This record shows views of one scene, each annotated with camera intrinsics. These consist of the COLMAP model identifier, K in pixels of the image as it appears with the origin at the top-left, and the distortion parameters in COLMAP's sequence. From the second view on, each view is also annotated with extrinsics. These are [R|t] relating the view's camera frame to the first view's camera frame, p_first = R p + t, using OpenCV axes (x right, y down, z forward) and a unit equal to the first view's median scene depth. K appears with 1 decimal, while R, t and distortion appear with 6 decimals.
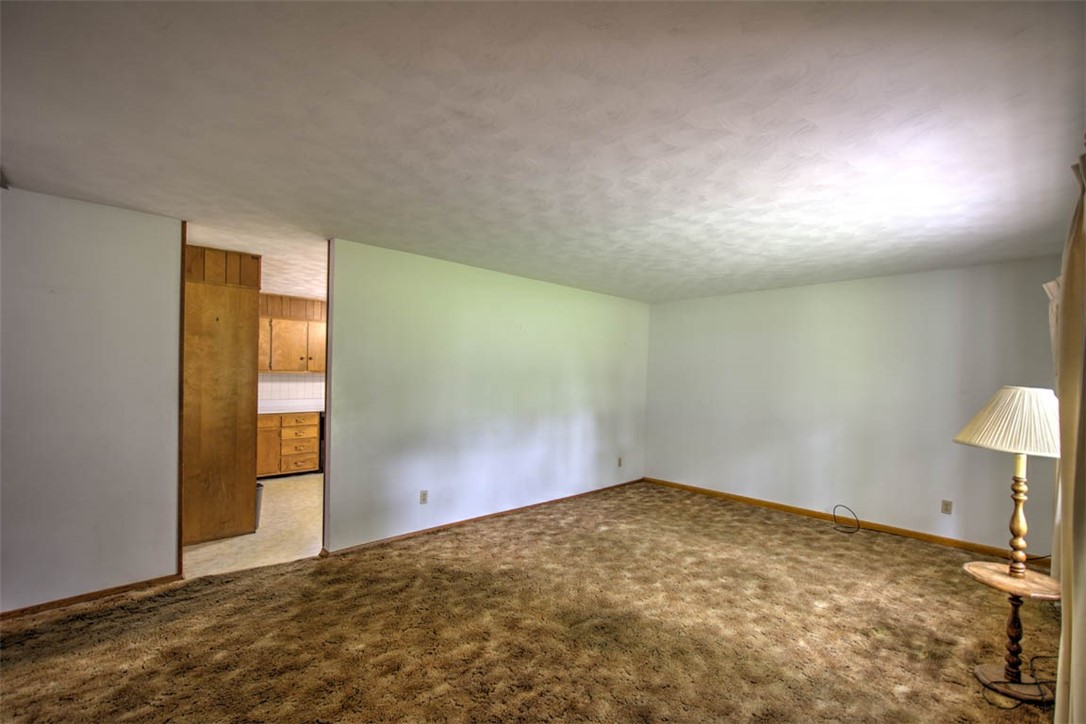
lens RADIAL K [[458.1, 0, 543.9], [0, 458.1, 371.4], [0, 0, 1]] dist [0.002598, 0.000056]
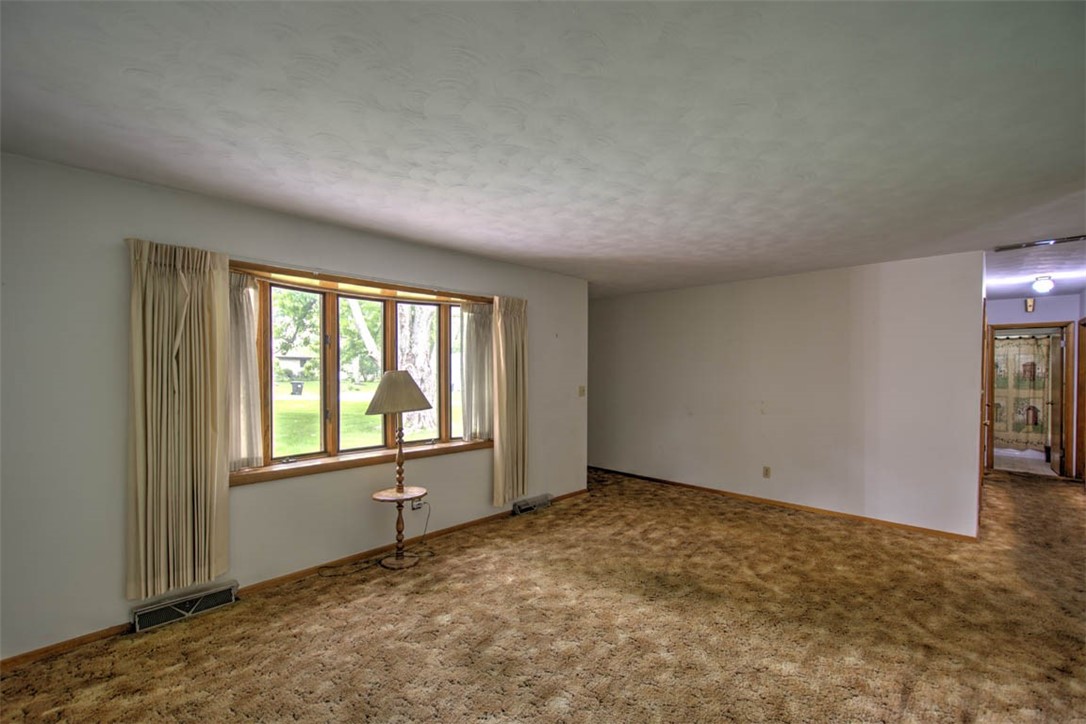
lens RADIAL K [[458.1, 0, 541.6], [0, 458.1, 370.8], [0, 0, 1]] dist [0.002598, 0.000056]
pose [[-0.998896, -0.020913, -0.042069, 0.489797], [-0.020616, 0.999759, -0.007490, 0.028998], [0.042216, -0.006615, -0.999087, 2.031330]]
